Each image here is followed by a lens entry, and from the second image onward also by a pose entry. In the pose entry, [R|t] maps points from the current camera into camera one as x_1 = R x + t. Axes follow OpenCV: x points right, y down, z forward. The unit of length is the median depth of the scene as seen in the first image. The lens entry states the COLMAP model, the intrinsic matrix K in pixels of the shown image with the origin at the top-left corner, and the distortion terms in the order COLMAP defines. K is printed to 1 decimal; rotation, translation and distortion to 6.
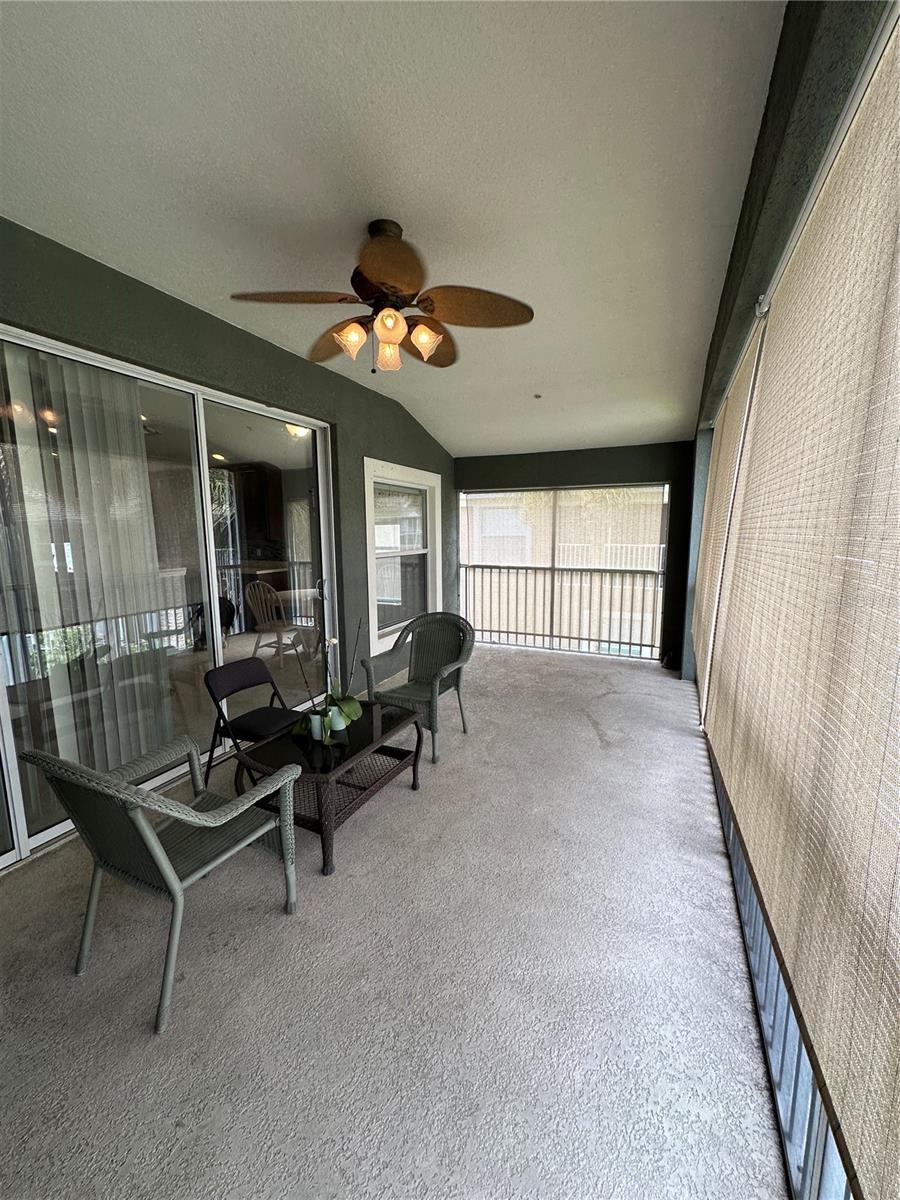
lens RADIAL K [[479.6, 0, 452.4], [0, 479.6, 600.9], [0, 0, 1]] dist [0.000006, 0.000262]
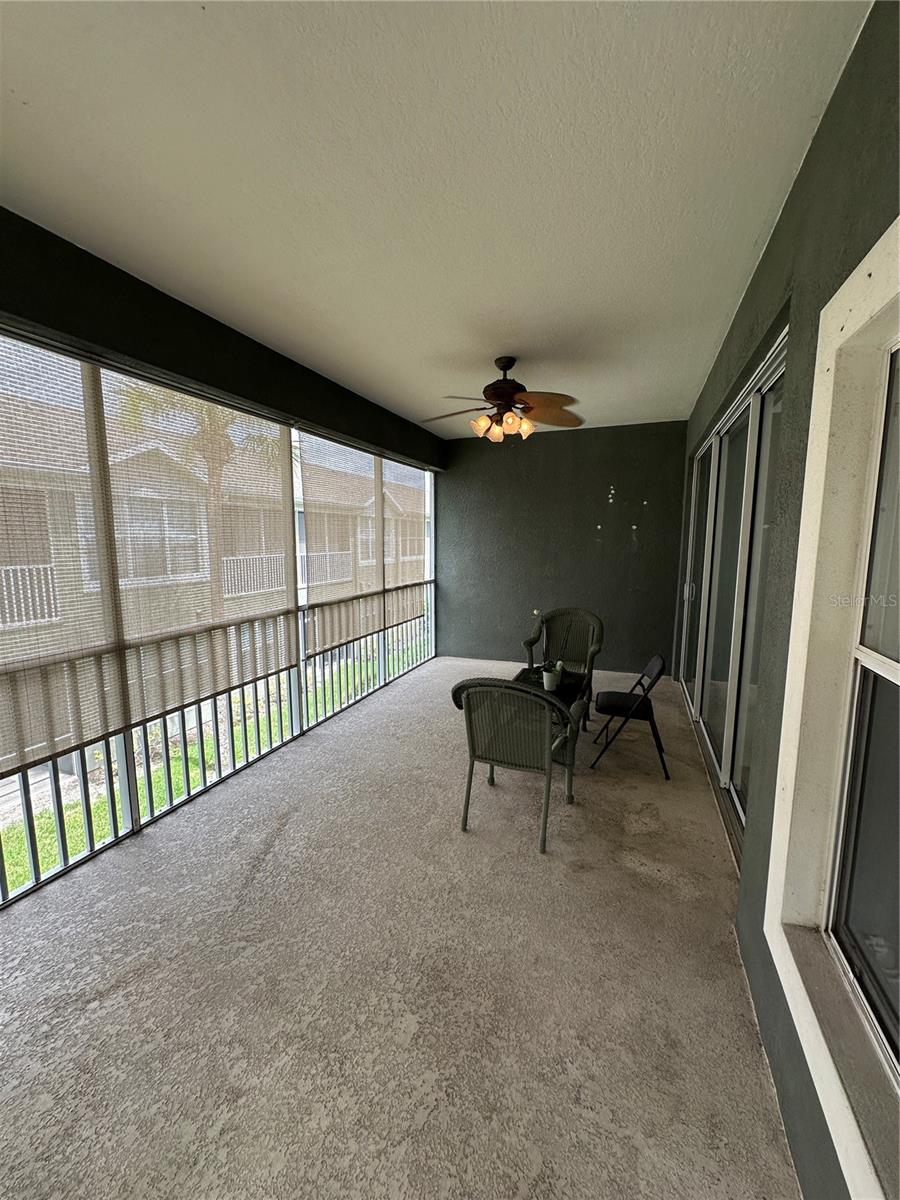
lens RADIAL K [[479.6, 0, 452.4], [0, 479.6, 600.9], [0, 0, 1]] dist [0.000006, 0.000262]
pose [[-0.998512, 0.012553, -0.053073, 0.074172], [-0.002393, 0.962129, 0.272585, -0.237544], [0.054485, 0.272306, -0.960667, 1.513435]]
